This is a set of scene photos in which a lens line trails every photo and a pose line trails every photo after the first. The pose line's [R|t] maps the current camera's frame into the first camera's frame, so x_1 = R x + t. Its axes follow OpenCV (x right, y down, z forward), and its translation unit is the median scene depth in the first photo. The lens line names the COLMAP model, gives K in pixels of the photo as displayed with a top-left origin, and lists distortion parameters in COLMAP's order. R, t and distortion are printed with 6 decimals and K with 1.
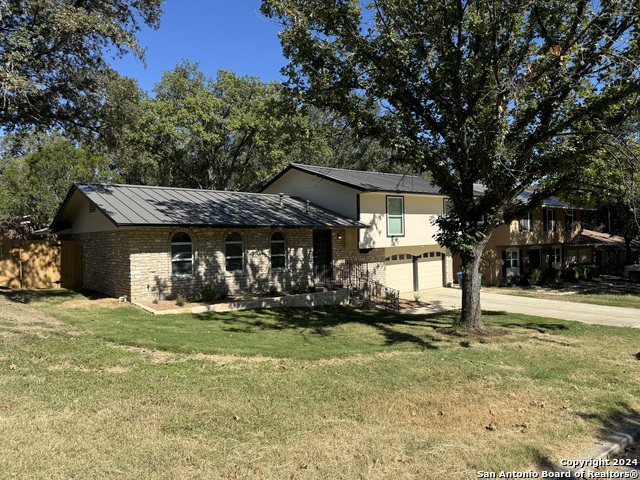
lens RADIAL K [[448.3, 0, 320.0], [0, 448.3, 240.0], [0, 0, 1]] dist [0.047311, -0.047452]
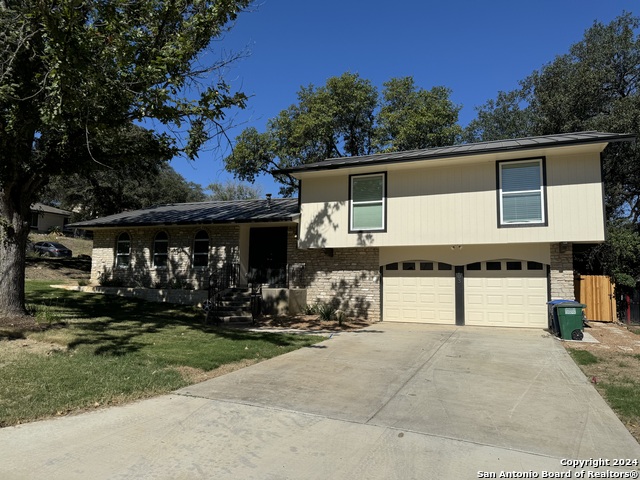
lens RADIAL K [[448.3, 0, 320.0], [0, 448.3, 240.0], [0, 0, 1]] dist [0.047311, -0.047452]
pose [[0.472257, -0.049642, -0.880062, 0.893546], [-0.026695, 0.997149, -0.070572, 0.066343], [0.881056, 0.056822, 0.469586, 0.747246]]
